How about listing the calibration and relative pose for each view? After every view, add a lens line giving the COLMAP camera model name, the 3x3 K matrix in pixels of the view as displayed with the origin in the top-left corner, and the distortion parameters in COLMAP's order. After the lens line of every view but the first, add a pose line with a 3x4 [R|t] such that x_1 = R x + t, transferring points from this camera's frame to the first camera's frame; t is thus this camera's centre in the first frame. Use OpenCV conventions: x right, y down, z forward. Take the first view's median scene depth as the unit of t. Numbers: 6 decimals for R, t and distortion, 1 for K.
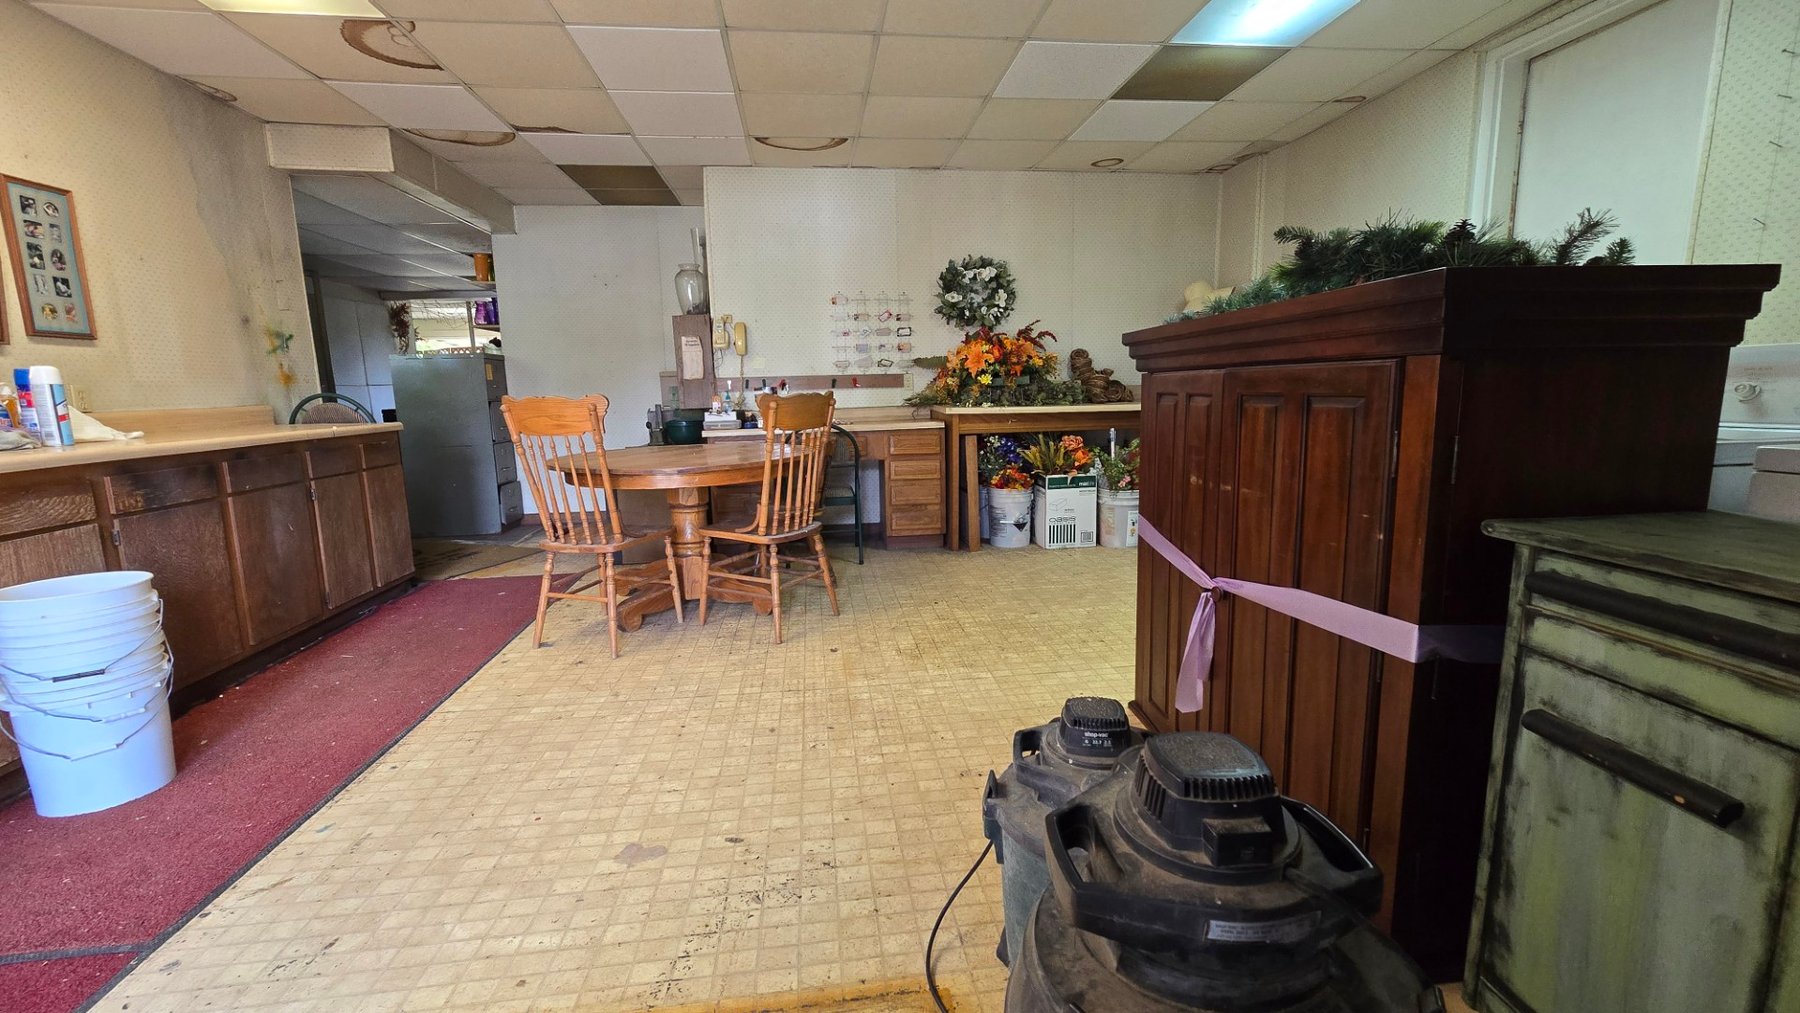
lens RADIAL K [[739.6, 0, 901.0], [0, 739.6, 504.3], [0, 0, 1]] dist [-0.003009, 0.001733]
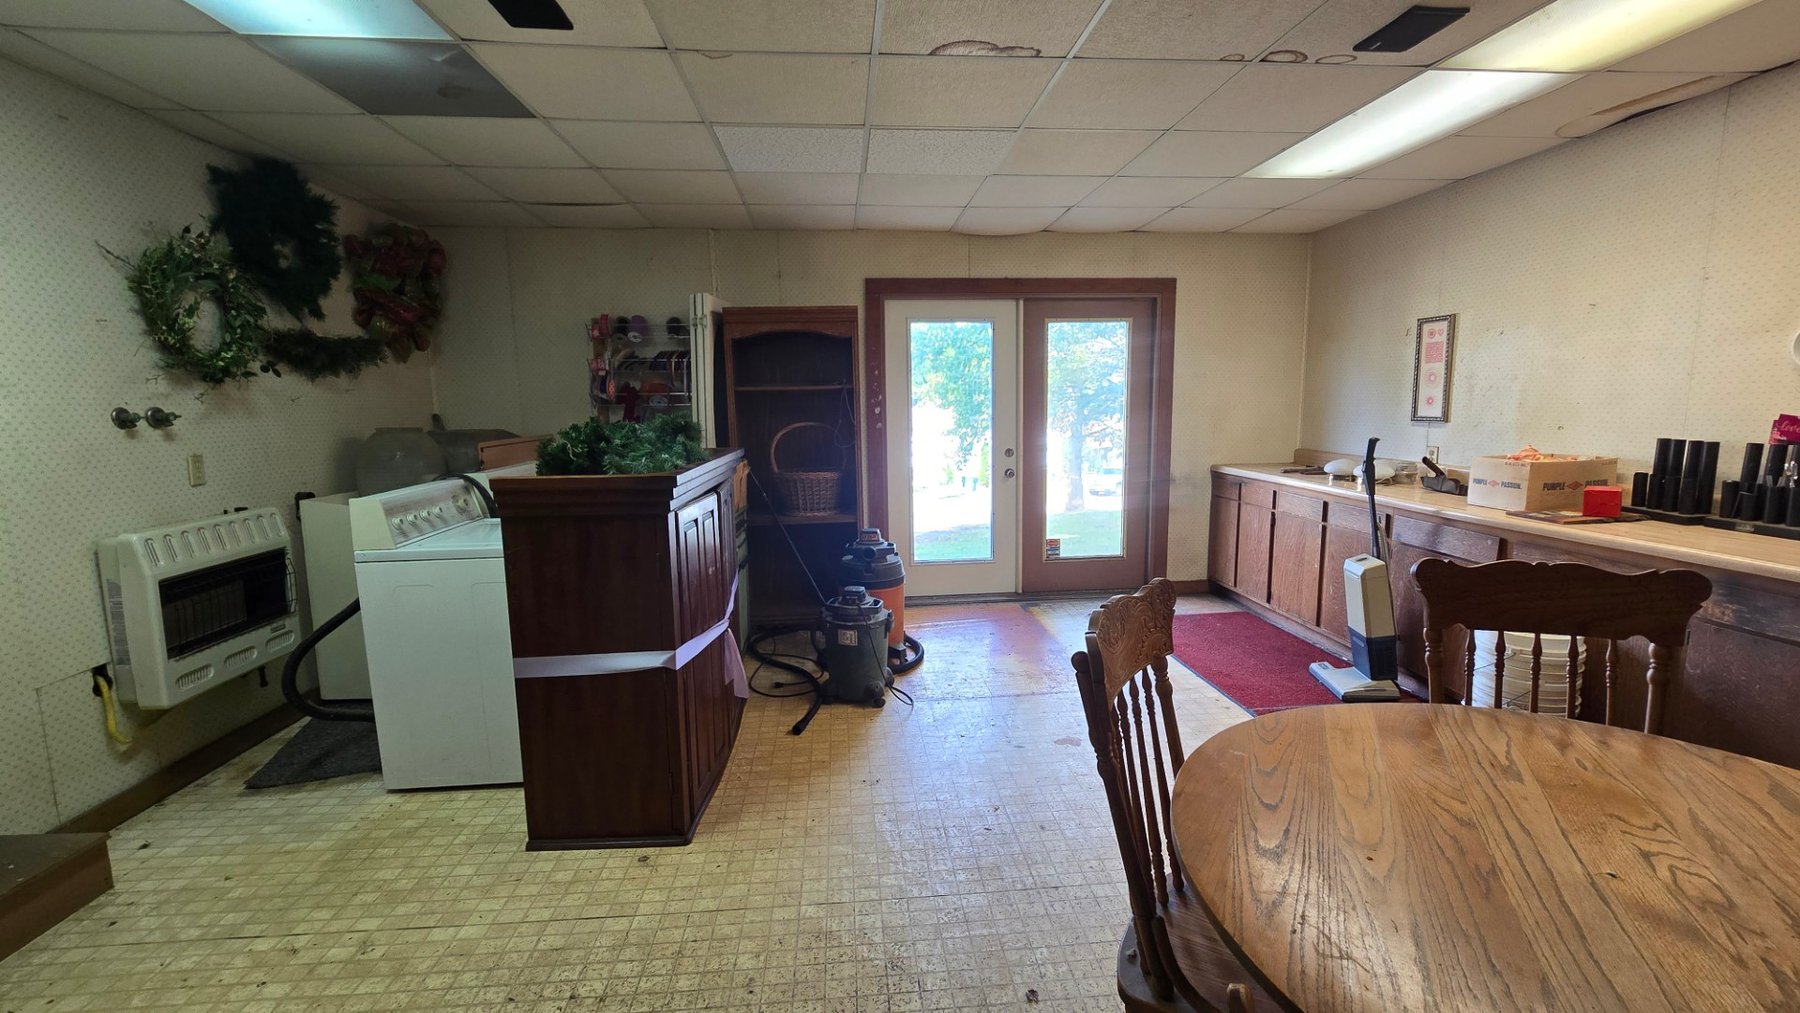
lens RADIAL K [[739.6, 0, 900.4], [0, 739.6, 501.4], [0, 0, 1]] dist [-0.003009, 0.001733]
pose [[-0.998437, 0.033315, 0.044874, -0.027237], [0.044425, 0.960268, 0.275520, -0.360687], [-0.033912, 0.277083, -0.960247, 1.530551]]
